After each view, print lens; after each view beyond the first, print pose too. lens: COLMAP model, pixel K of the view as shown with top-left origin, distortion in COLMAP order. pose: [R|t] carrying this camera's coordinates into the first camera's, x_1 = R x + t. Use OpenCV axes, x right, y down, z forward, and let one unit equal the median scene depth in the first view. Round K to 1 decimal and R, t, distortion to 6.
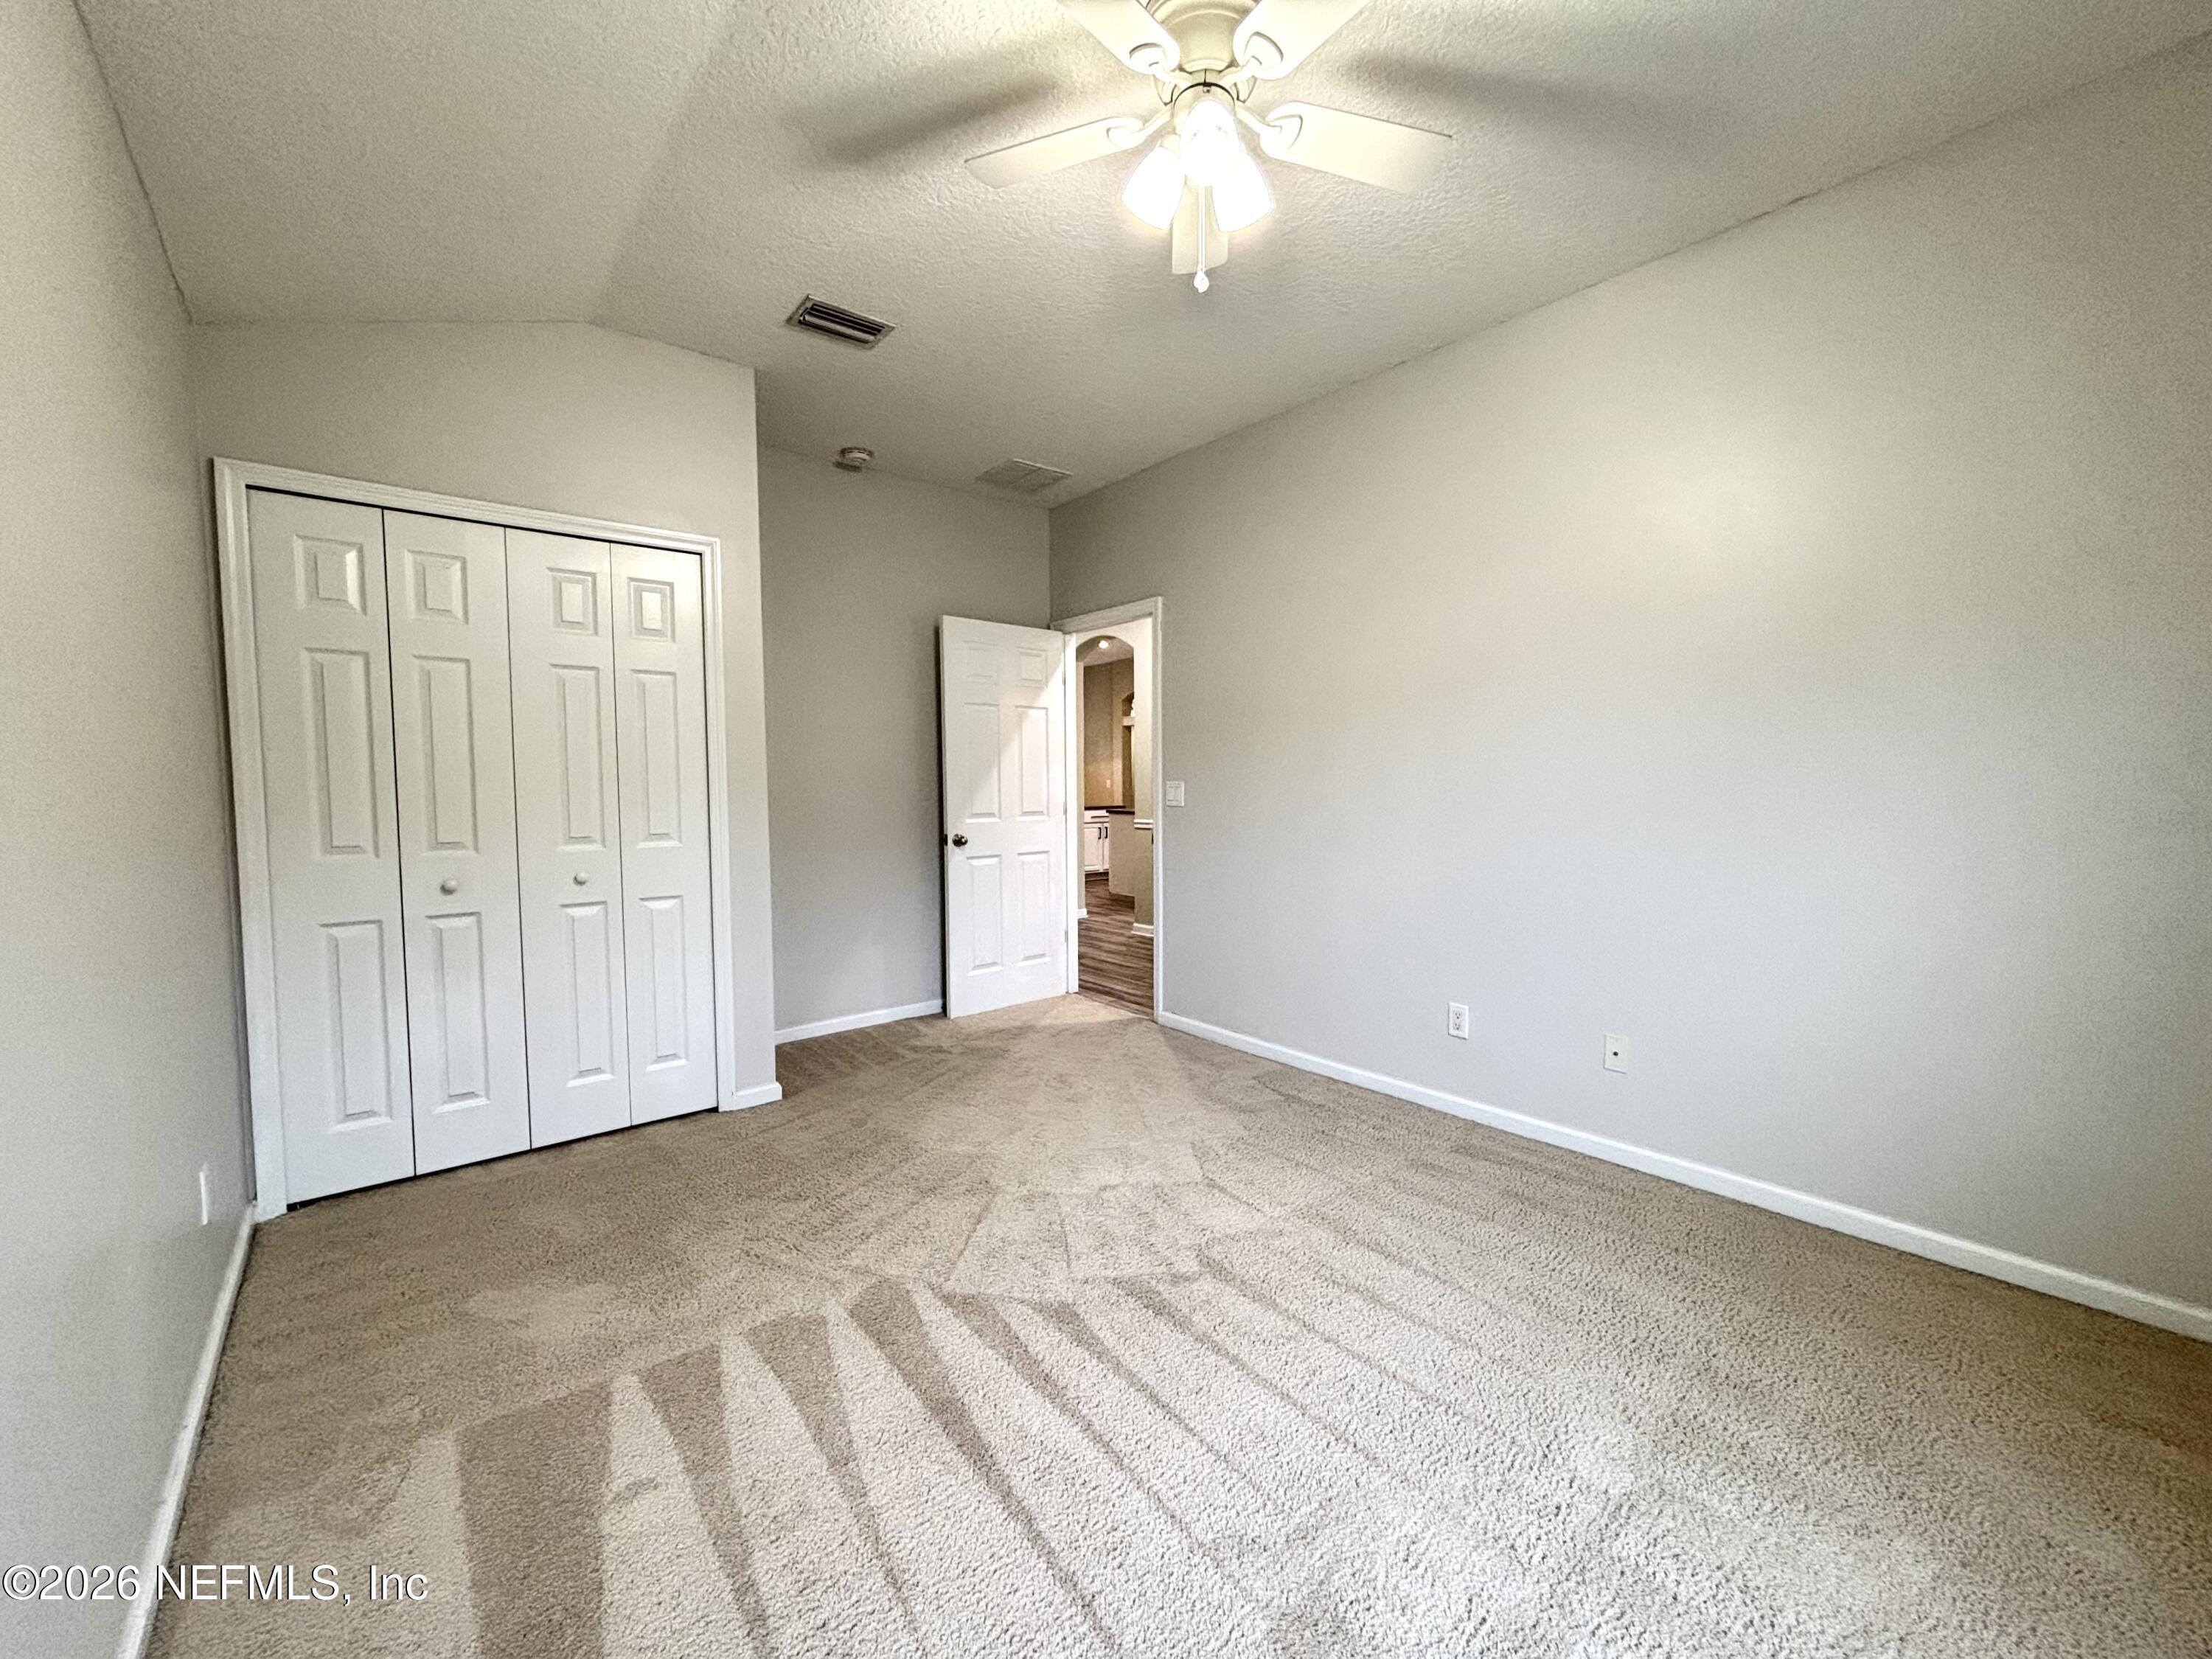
lens RADIAL K [[892.1, 0, 1101.1], [0, 892.1, 830.0], [0, 0, 1]] dist [0.001987, 0.000287]
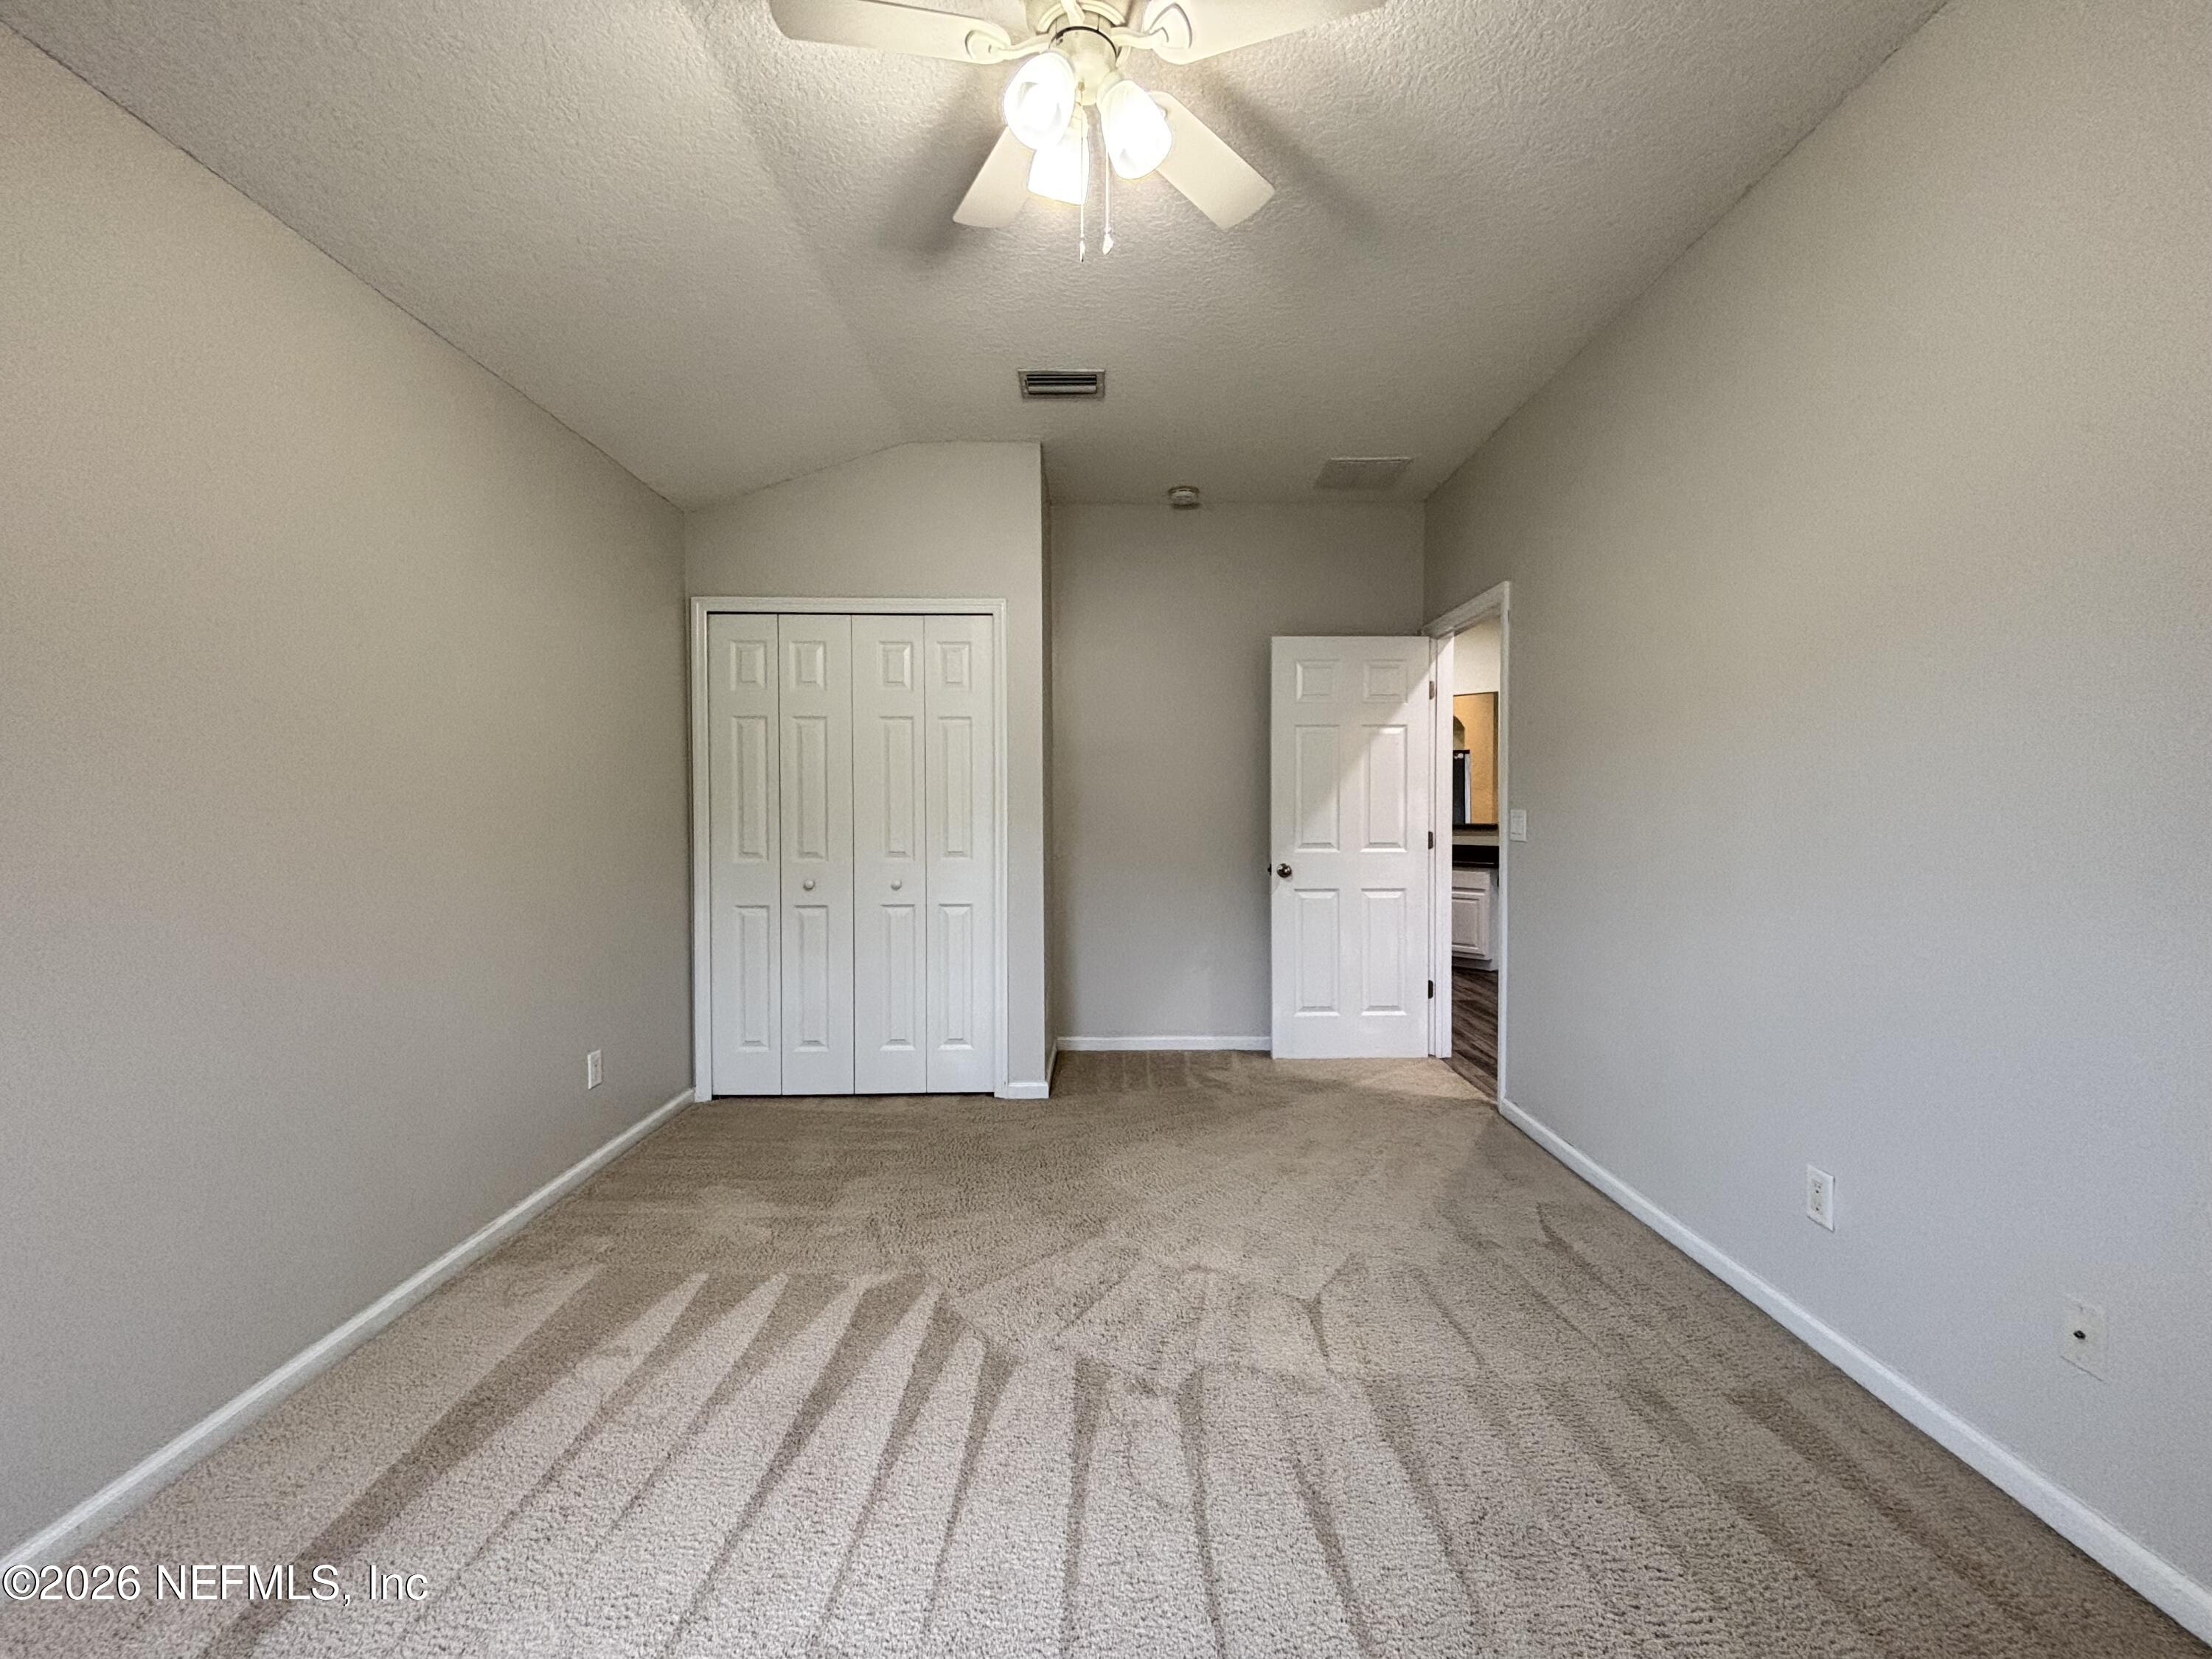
lens RADIAL K [[895.7, 0, 1101.8], [0, 895.7, 827.6], [0, 0, 1]] dist [0.003026, 0.000415]
pose [[0.776438, 0.016975, -0.629965, 0.443578], [-0.037647, 0.999101, -0.019478, -0.012886], [0.629068, 0.038840, 0.776379, 0.213241]]
